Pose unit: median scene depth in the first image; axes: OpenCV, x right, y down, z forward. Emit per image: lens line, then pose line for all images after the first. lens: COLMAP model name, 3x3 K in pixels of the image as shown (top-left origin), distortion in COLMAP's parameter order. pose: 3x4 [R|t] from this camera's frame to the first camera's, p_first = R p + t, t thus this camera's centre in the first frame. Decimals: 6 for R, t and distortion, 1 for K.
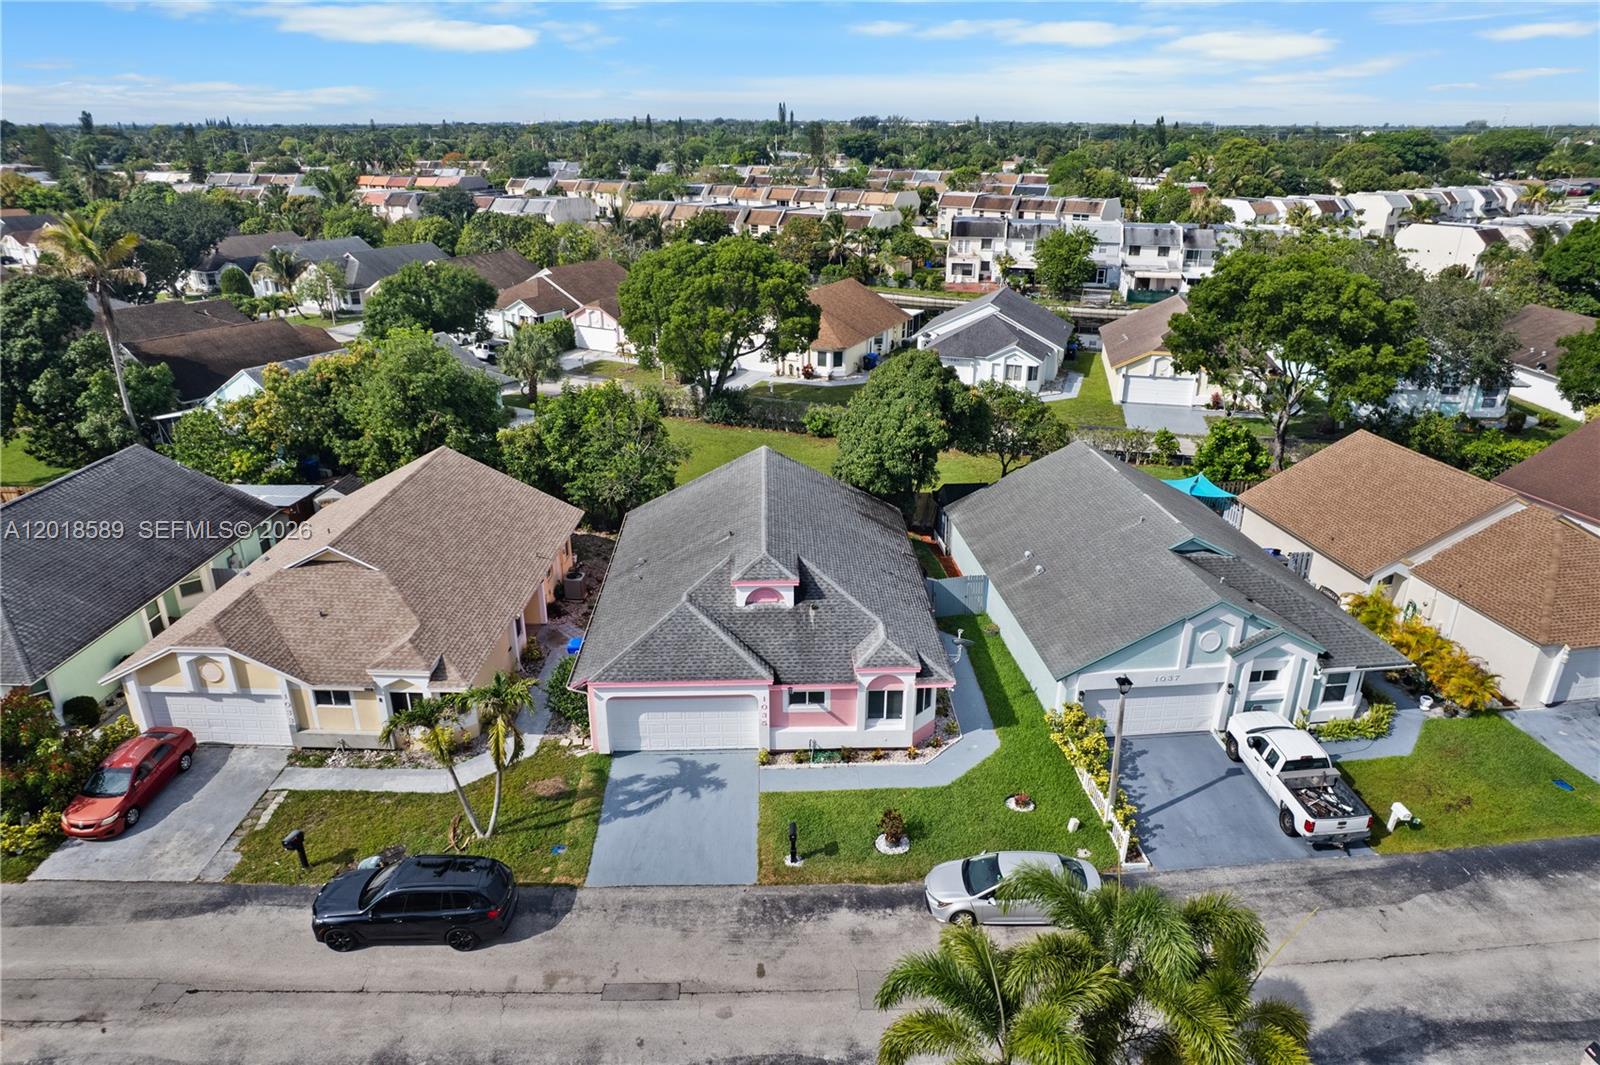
lens RADIAL K [[1023.5, 0, 805.2], [0, 1023.5, 537.8], [0, 0, 1]] dist [-0.072741, 0.064979]
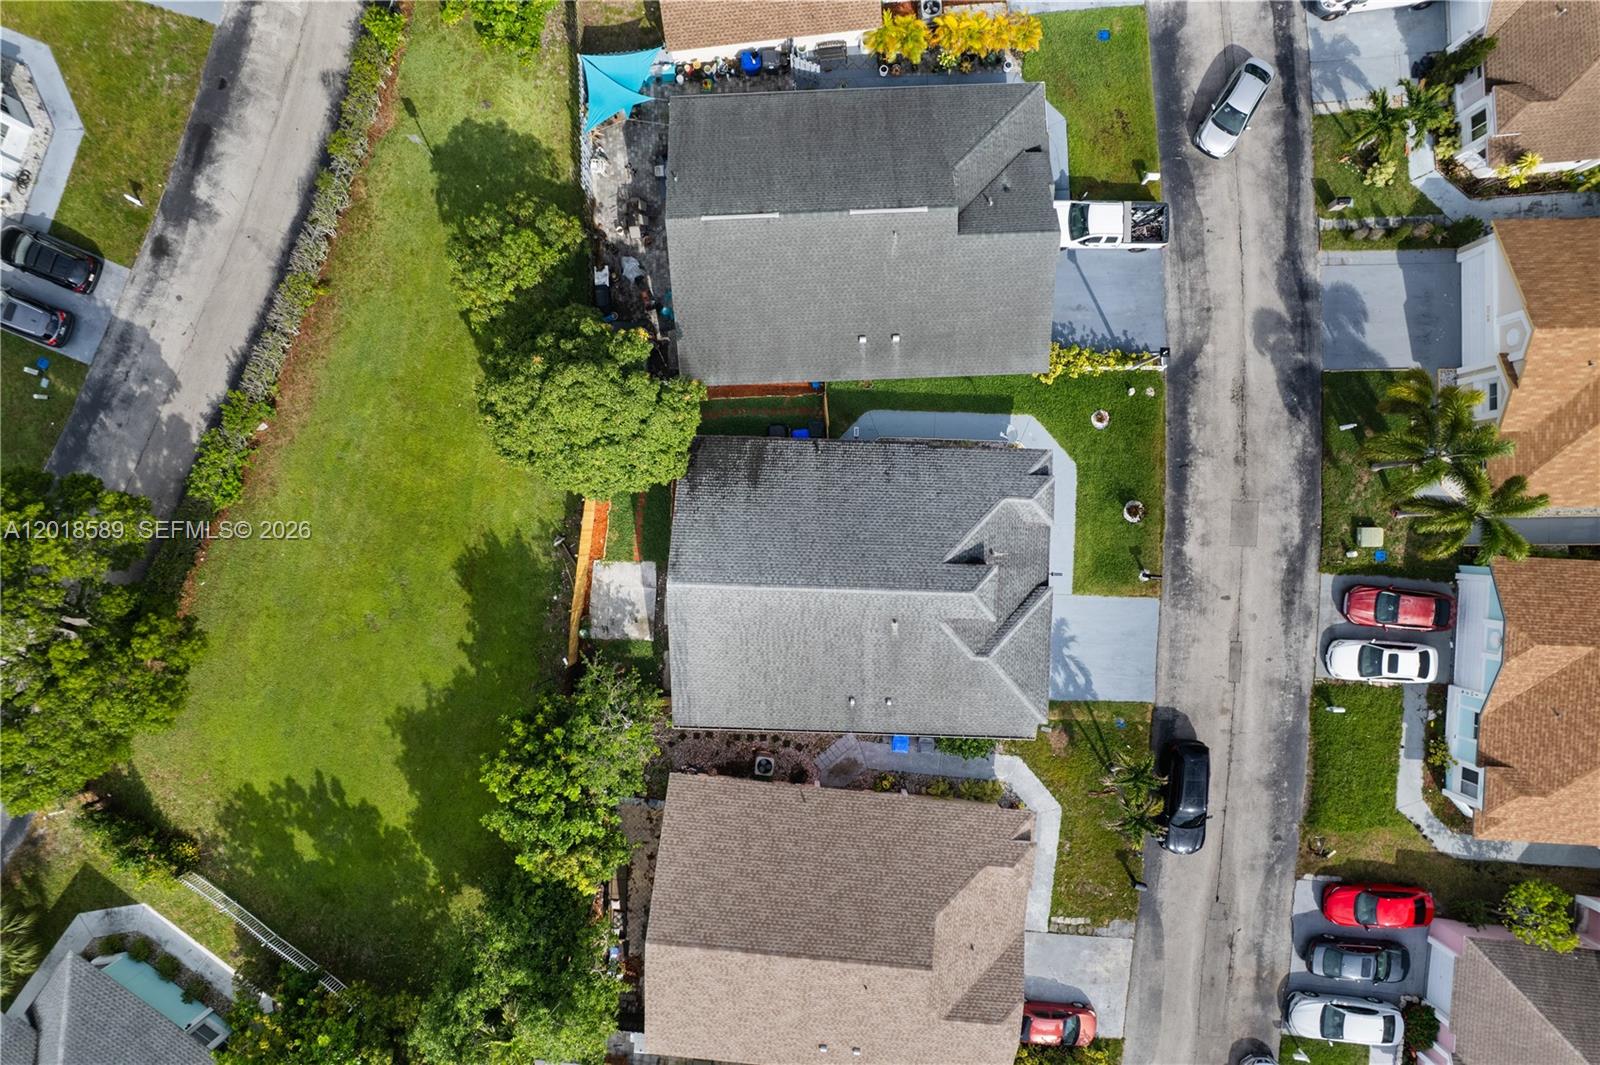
lens RADIAL K [[1023.5, 0, 808.9], [0, 1023.5, 538.3], [0, 0, 1]] dist [-0.072741, 0.064979]
pose [[0.069446, -0.997493, -0.013598, 0.027097], [0.385268, 0.014244, 0.922695, -1.161610], [-0.920188, -0.069316, 0.385291, 0.743830]]
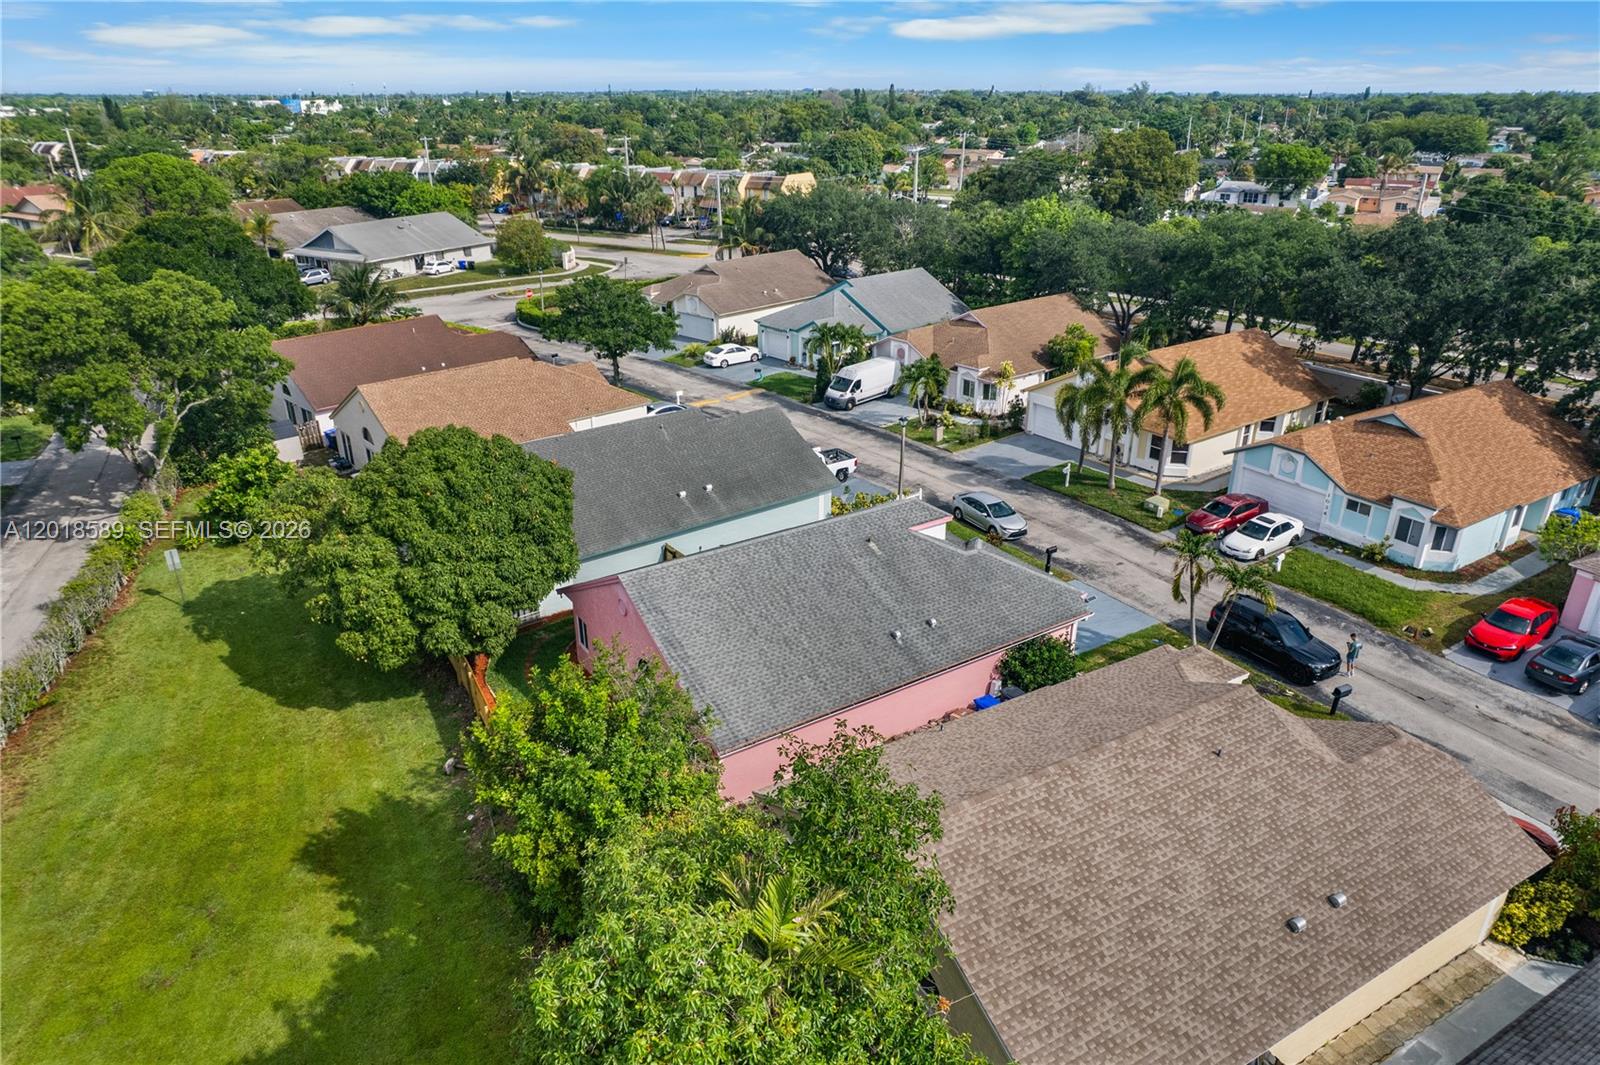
lens RADIAL K [[1023.5, 0, 797.8], [0, 1023.5, 537.1], [0, 0, 1]] dist [-0.072741, 0.064979]
pose [[-0.518679, -0.346637, 0.781546, -0.882723], [0.326226, 0.764722, 0.555677, -0.629362], [-0.790284, 0.543178, -0.283564, 1.472766]]
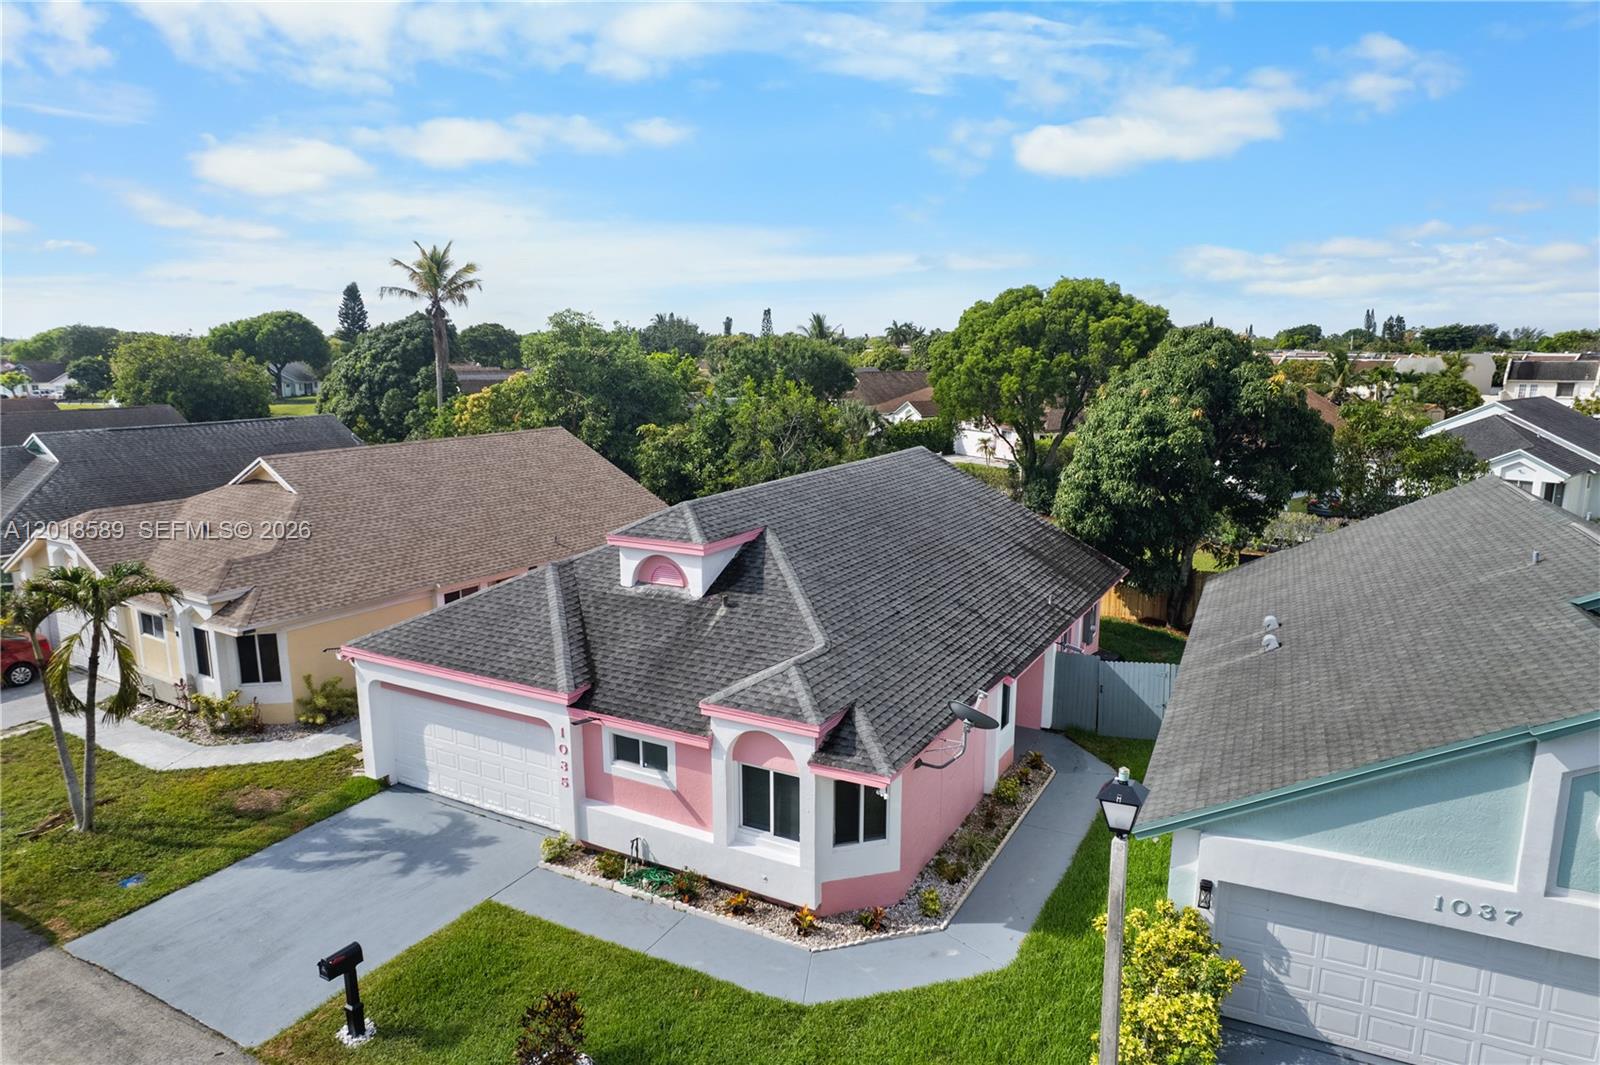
lens RADIAL K [[1023.5, 0, 800.3], [0, 1023.5, 536.2], [0, 0, 1]] dist [-0.072741, 0.064979]
pose [[0.856895, 0.092535, -0.507118, 0.316632], [-0.192917, 0.969834, -0.149011, 0.108759], [0.478031, 0.225518, 0.848898, 0.559837]]
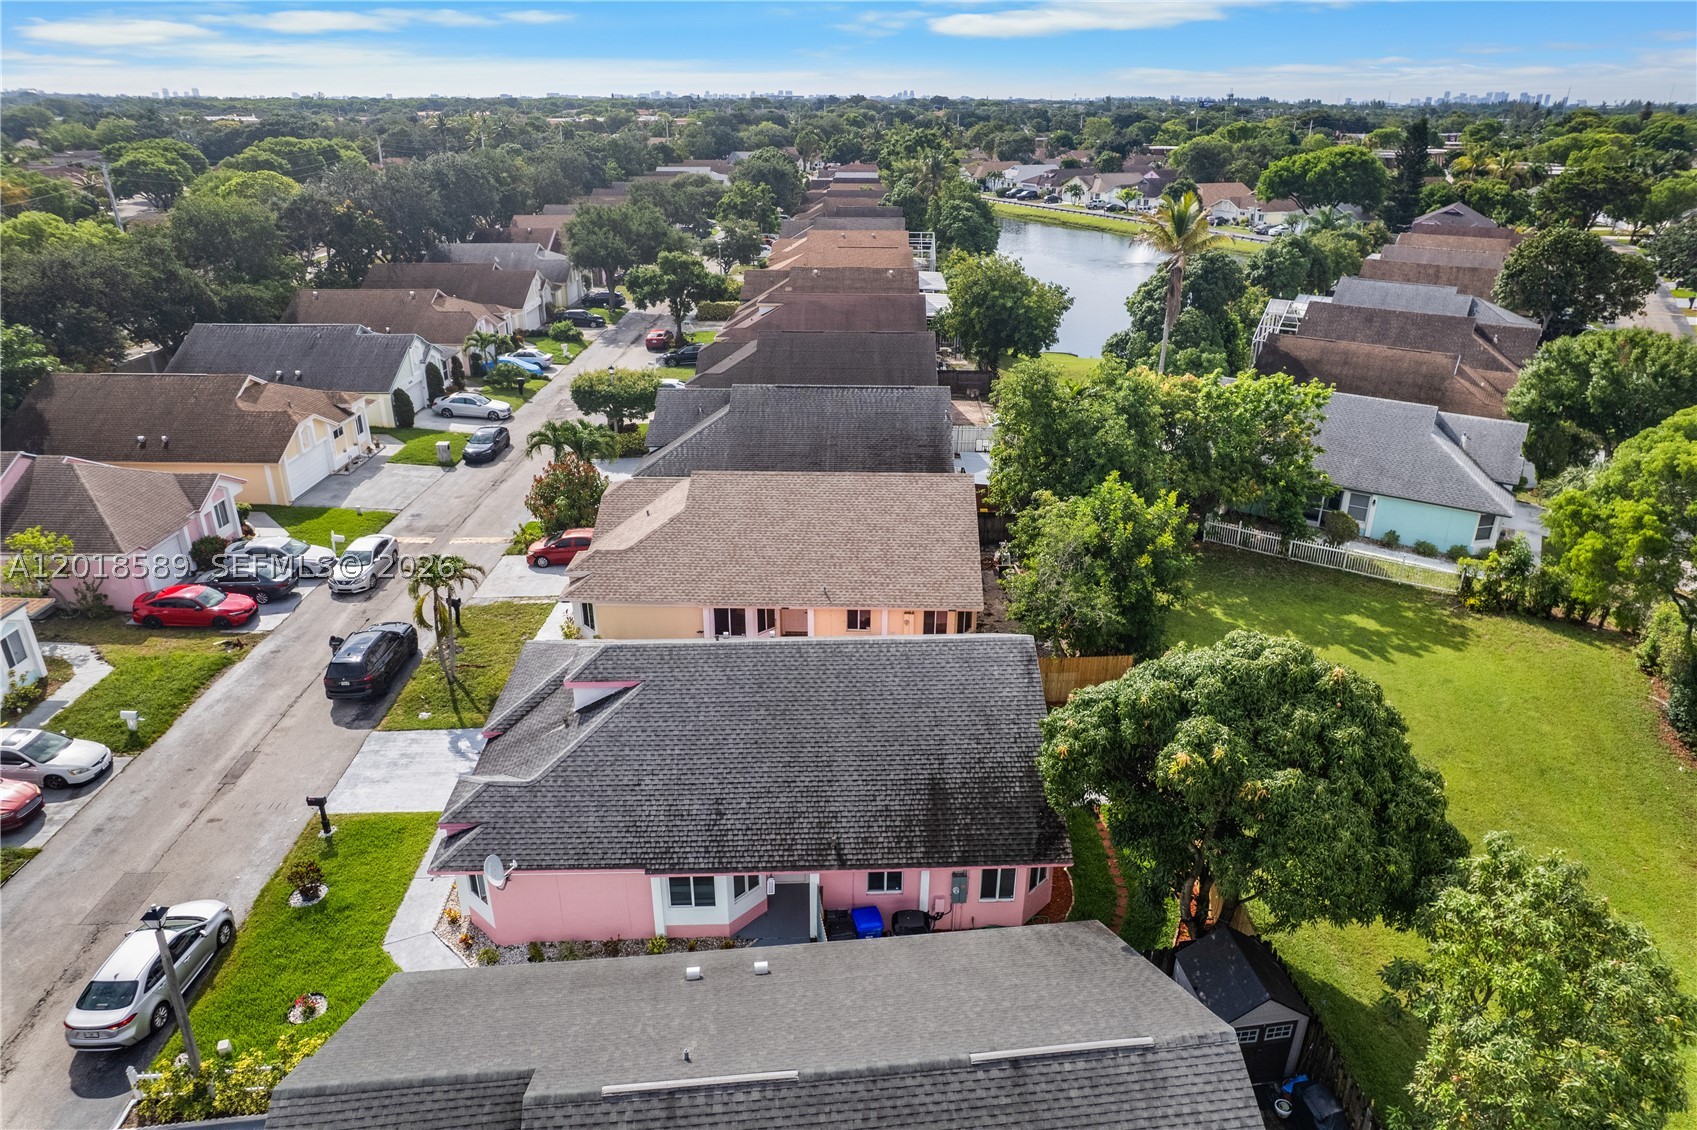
lens RADIAL K [[1085.6, 0, 849.7], [0, 1085.6, 577.0], [0, 0, 1]] dist [-0.072741, 0.064979]
pose [[0.008031, 0.406141, -0.913775, 0.762257], [-0.384898, 0.844655, 0.372037, -0.445925], [0.922924, 0.348723, 0.163106, 1.043654]]
